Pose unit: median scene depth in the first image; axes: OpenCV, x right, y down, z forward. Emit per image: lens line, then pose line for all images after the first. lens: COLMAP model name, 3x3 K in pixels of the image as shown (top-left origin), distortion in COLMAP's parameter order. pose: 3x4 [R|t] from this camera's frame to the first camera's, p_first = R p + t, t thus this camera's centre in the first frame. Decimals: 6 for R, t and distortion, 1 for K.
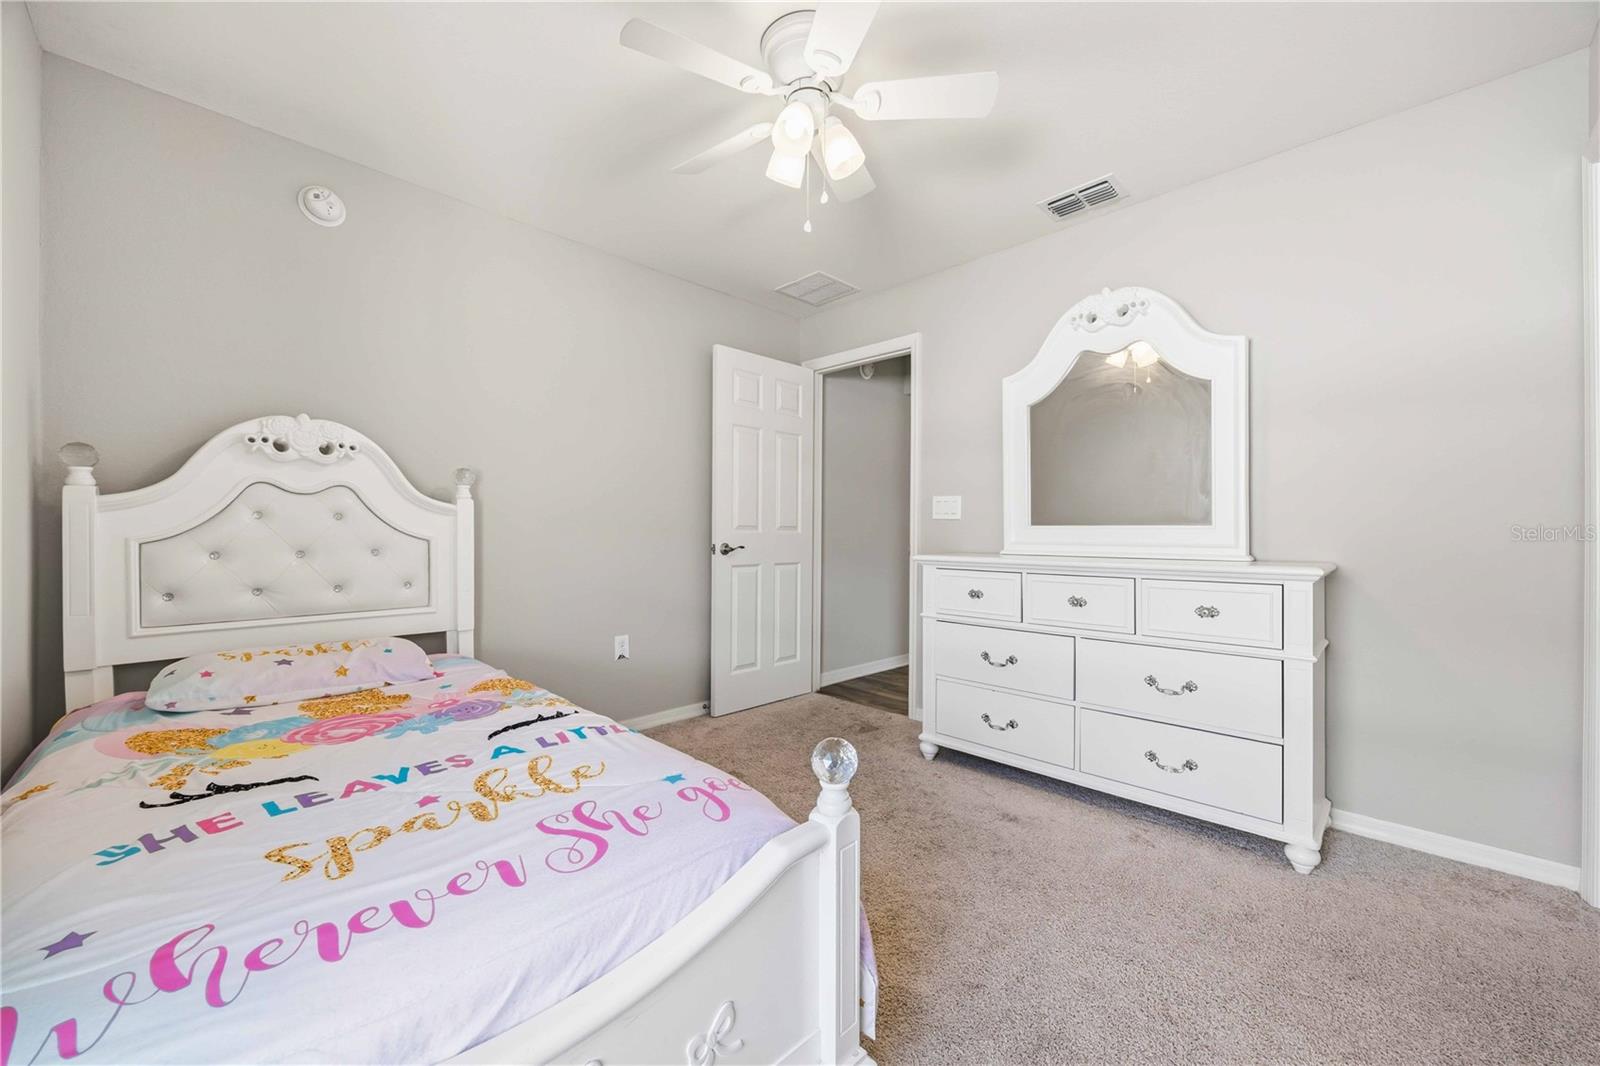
lens RADIAL K [[609.3, 0, 800.2], [0, 609.3, 533.1], [0, 0, 1]] dist [-0.005480, 0.000570]
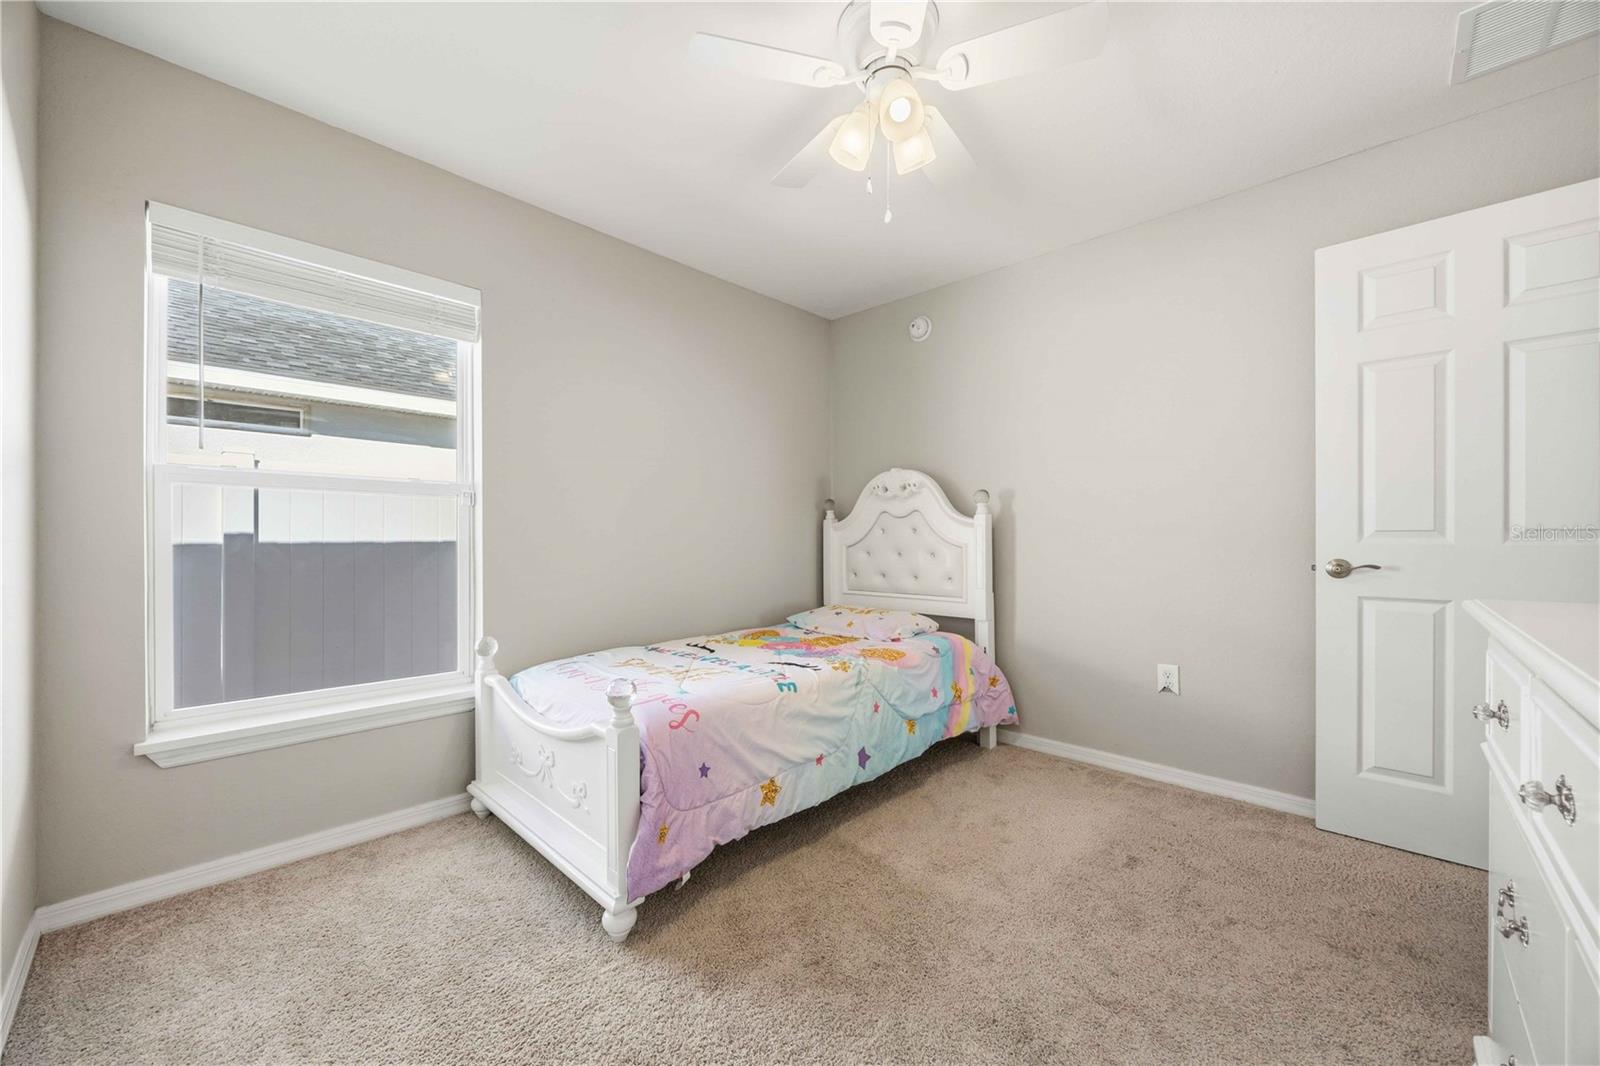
lens RADIAL K [[609.3, 0, 803.0], [0, 609.3, 540.2], [0, 0, 1]] dist [-0.005480, 0.000570]
pose [[0.022835, -0.000167, -0.999739, 0.736444], [-0.000257, 1.000000, -0.000173, -0.003195], [0.999739, 0.000261, 0.022835, 0.662171]]
